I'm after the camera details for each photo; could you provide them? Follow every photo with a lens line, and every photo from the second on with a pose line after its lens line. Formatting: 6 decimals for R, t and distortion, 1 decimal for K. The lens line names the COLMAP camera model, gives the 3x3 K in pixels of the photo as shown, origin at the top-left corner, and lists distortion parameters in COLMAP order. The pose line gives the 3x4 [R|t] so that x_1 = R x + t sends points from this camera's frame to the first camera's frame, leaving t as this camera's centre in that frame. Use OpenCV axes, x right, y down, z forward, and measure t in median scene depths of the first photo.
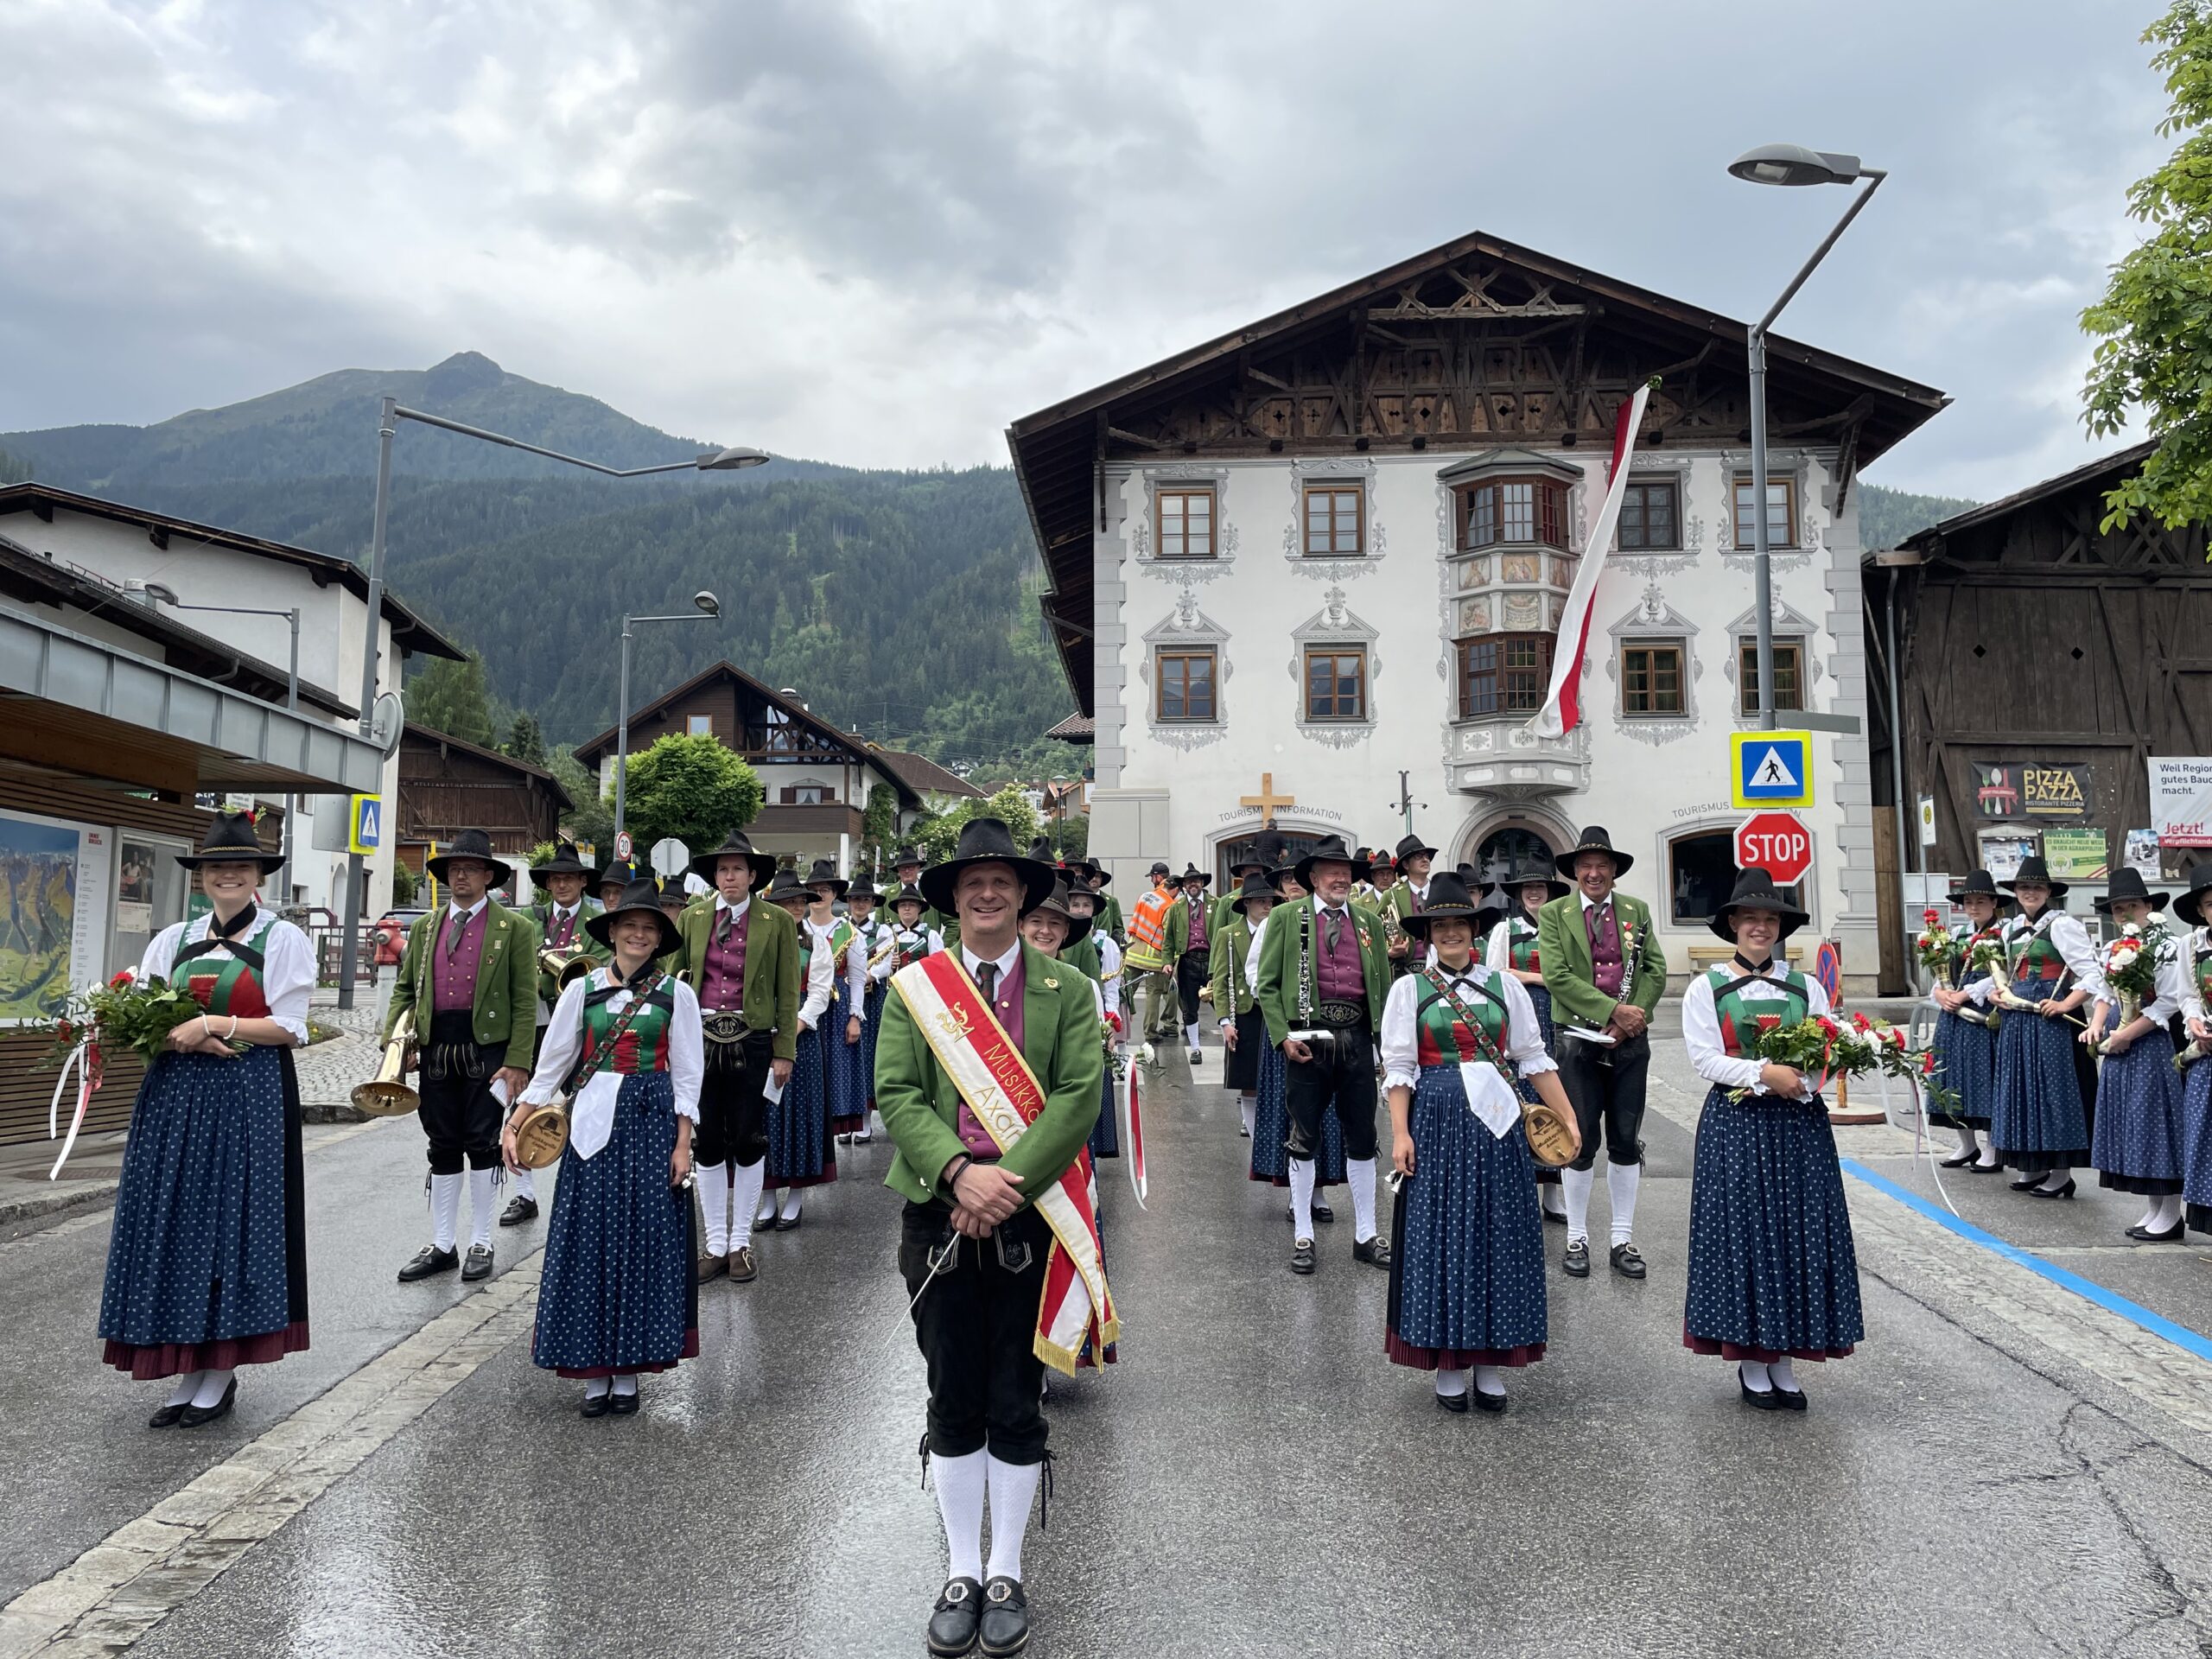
lens RADIAL K [[1690.0, 0, 1125.7], [0, 1690.0, 819.6], [0, 0, 1]] dist [0.111343, -0.137871]
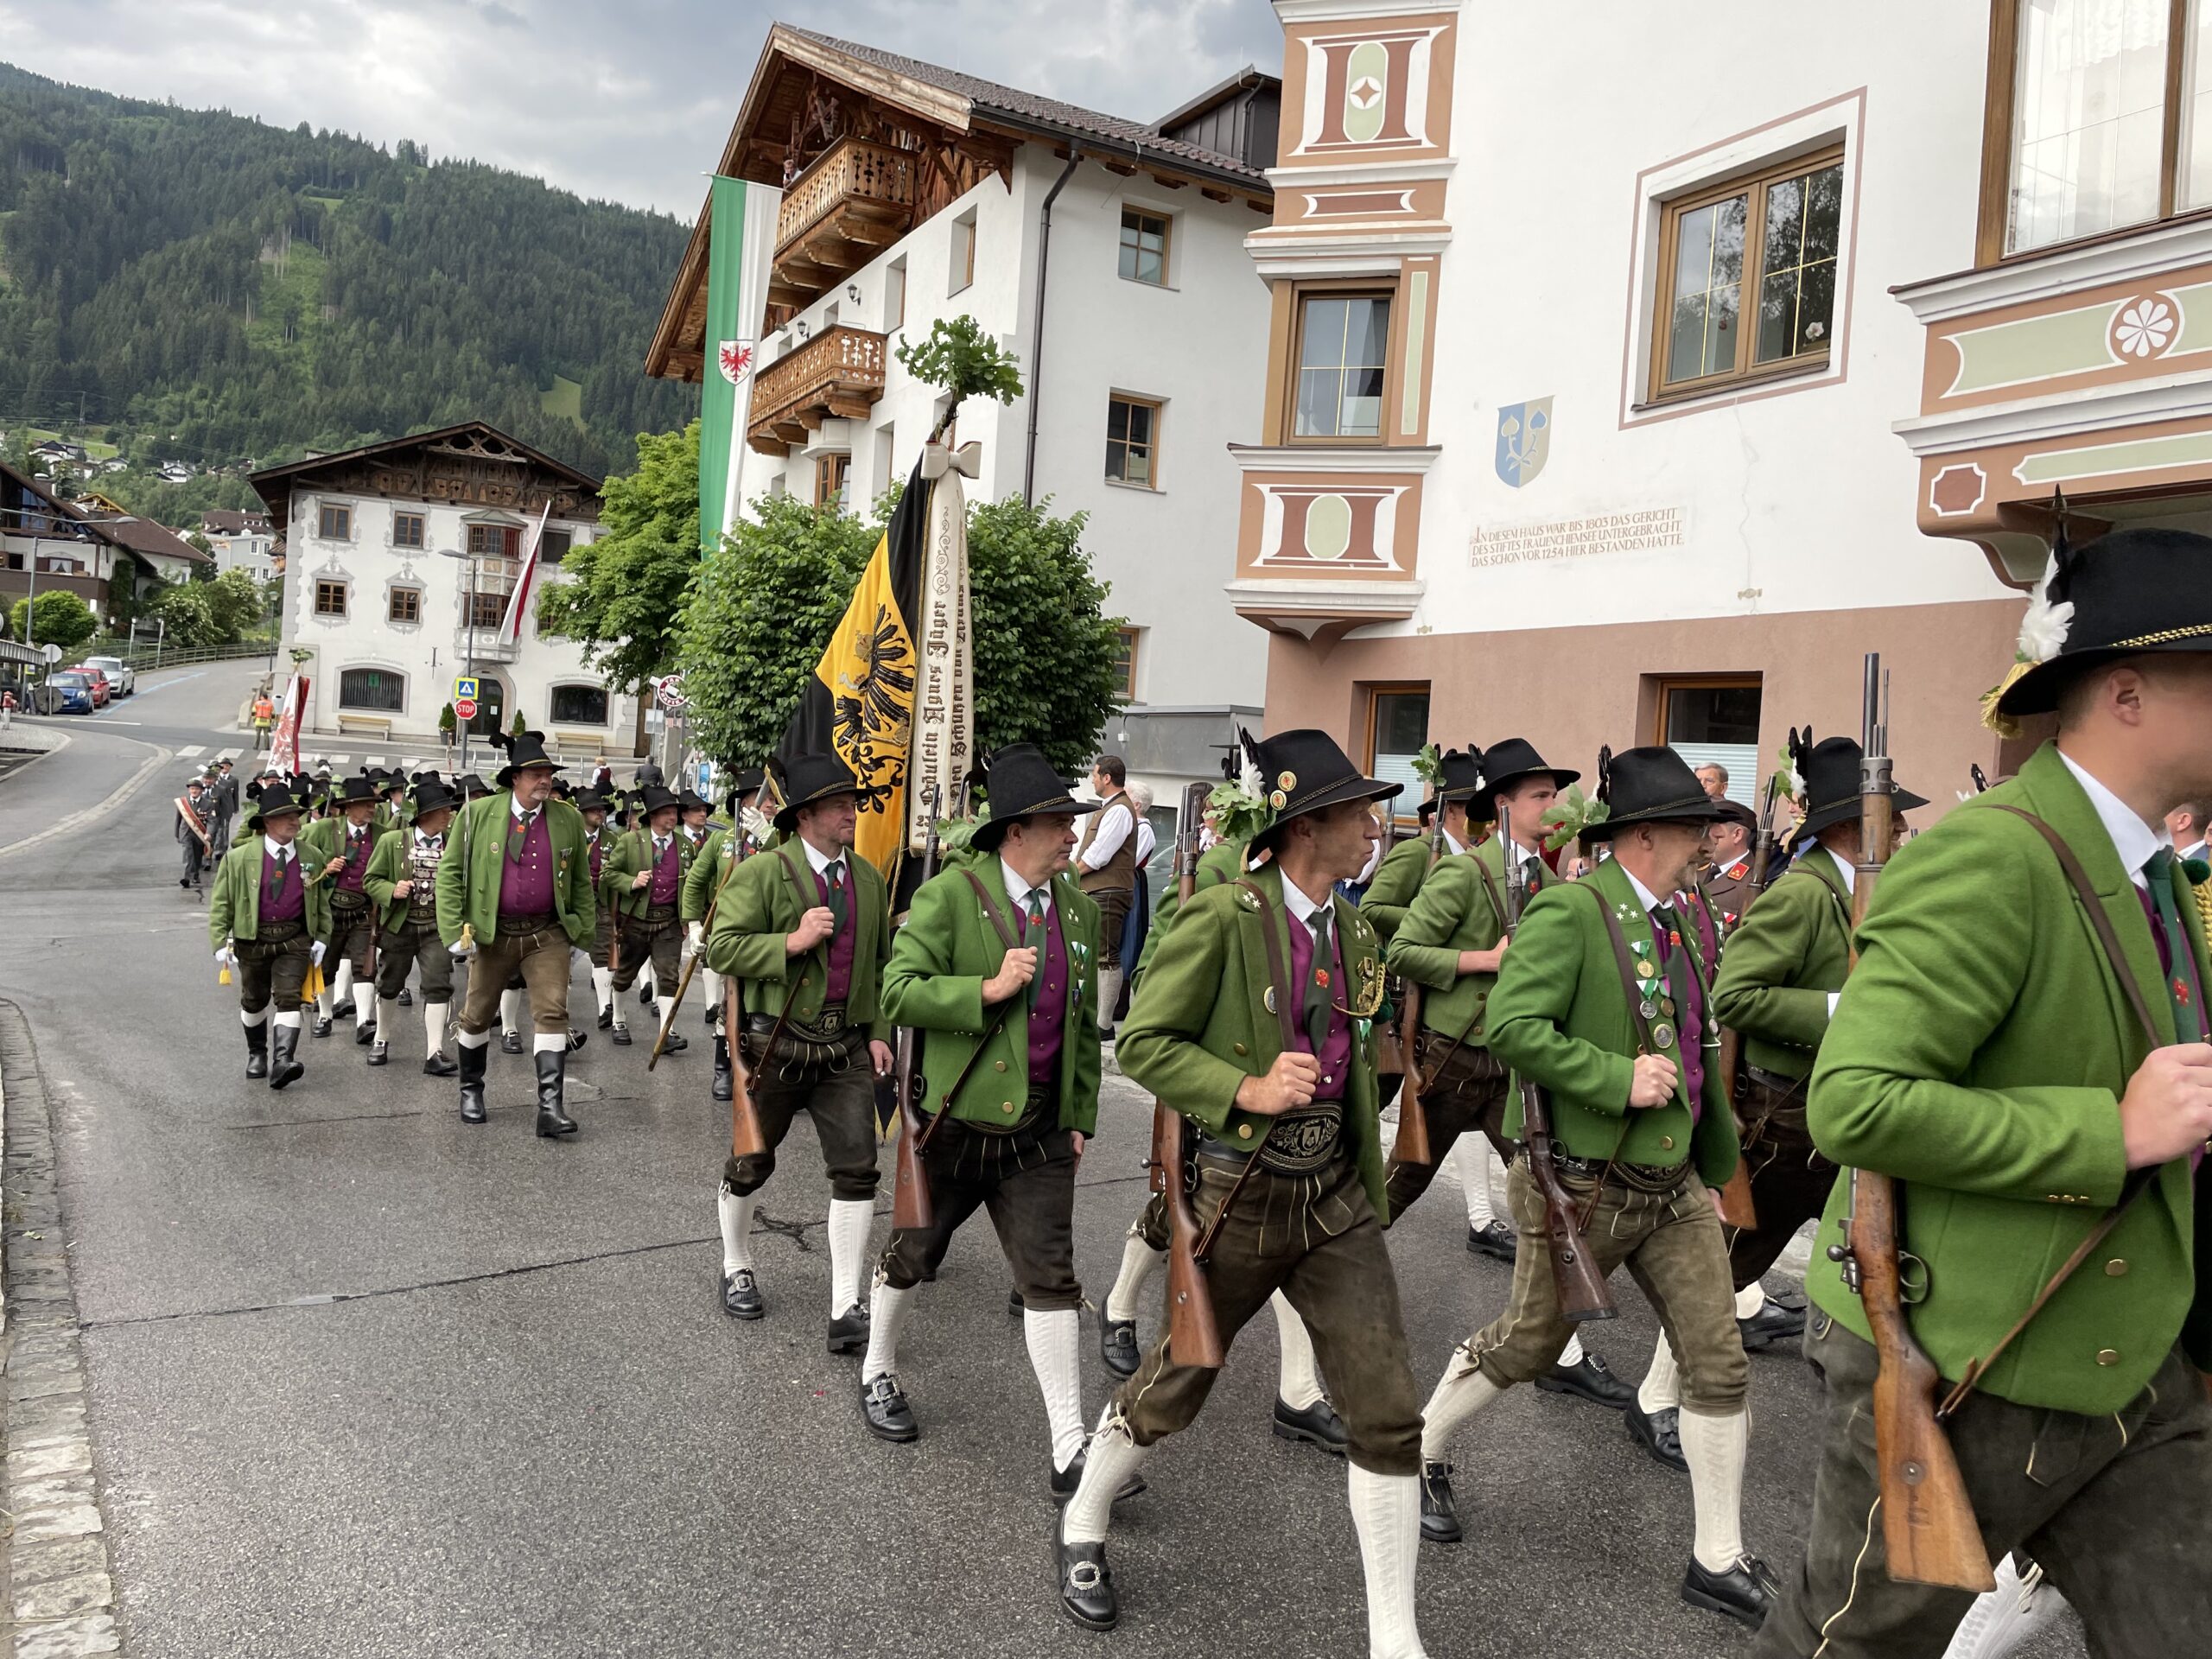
lens RADIAL K [[1690.0, 0, 1125.7], [0, 1690.0, 819.6], [0, 0, 1]] dist [0.111343, -0.137871]
pose [[0.912802, 0.059260, 0.404081, 0.091122], [-0.112592, 0.987589, 0.109507, -0.154302], [-0.392576, -0.145454, 0.908145, -1.486150]]
